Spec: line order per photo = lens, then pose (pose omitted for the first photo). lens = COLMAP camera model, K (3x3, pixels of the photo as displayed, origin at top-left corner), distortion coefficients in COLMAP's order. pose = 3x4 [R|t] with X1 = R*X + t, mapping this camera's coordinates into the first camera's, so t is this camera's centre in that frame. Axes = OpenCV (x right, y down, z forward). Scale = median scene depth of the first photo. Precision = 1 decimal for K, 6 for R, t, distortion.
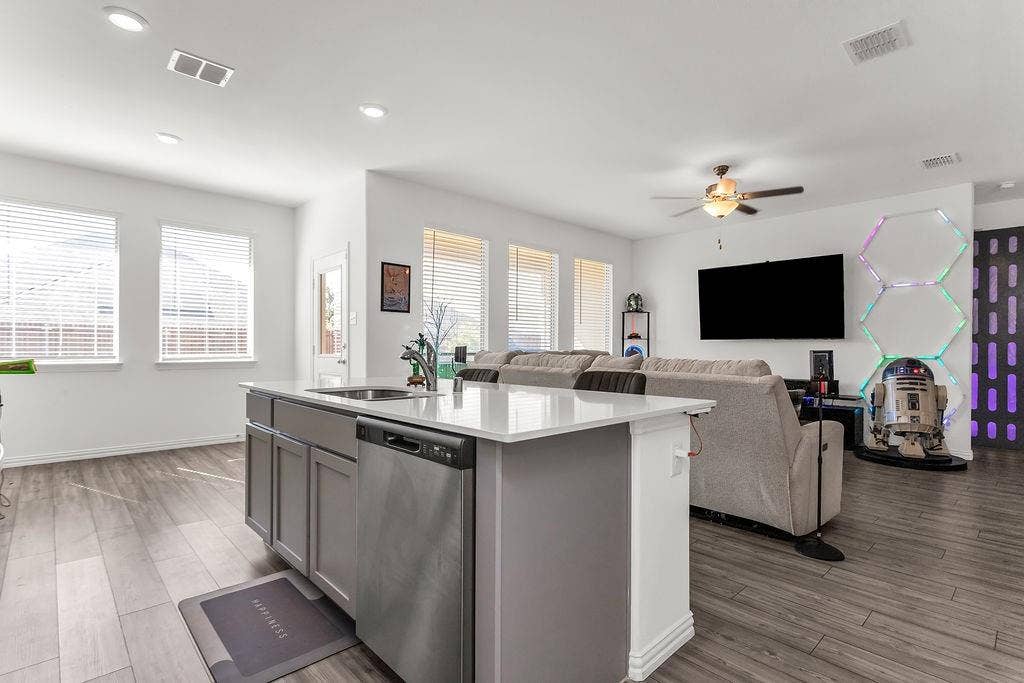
lens RADIAL K [[494.3, 0, 509.4], [0, 494.3, 346.7], [0, 0, 1]] dist [-0.000130, 0.002625]
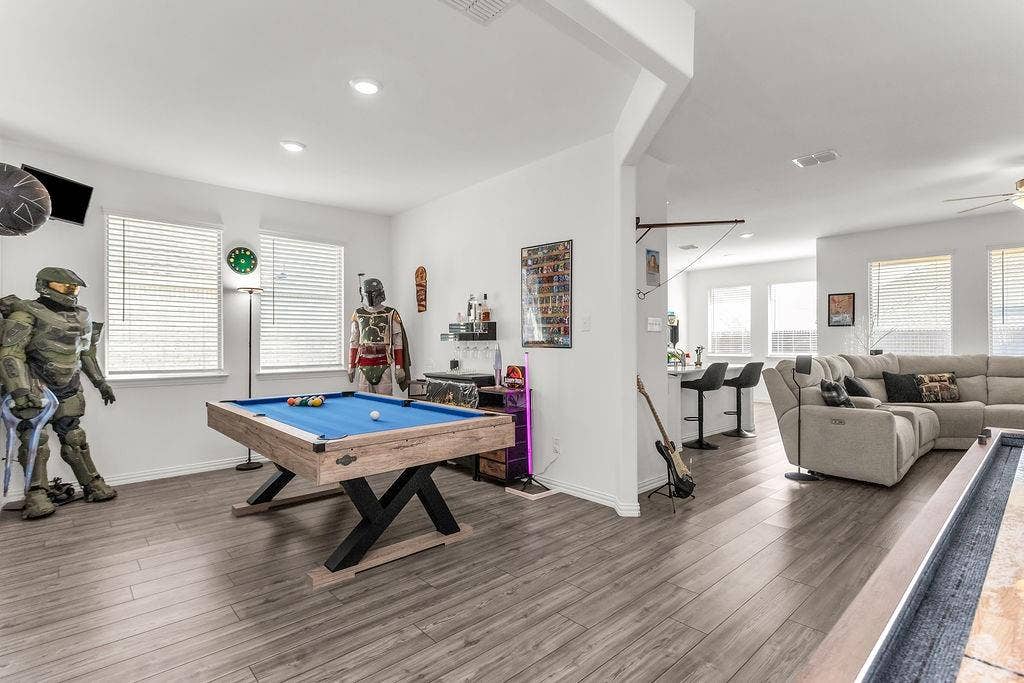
lens RADIAL K [[494.3, 0, 505.9], [0, 494.3, 342.1], [0, 0, 1]] dist [-0.000130, 0.002625]
pose [[-0.018388, -0.005659, -0.999815, 1.239762], [0.002086, 0.999982, -0.005698, -0.015923], [0.999829, -0.002190, -0.018375, 0.025562]]
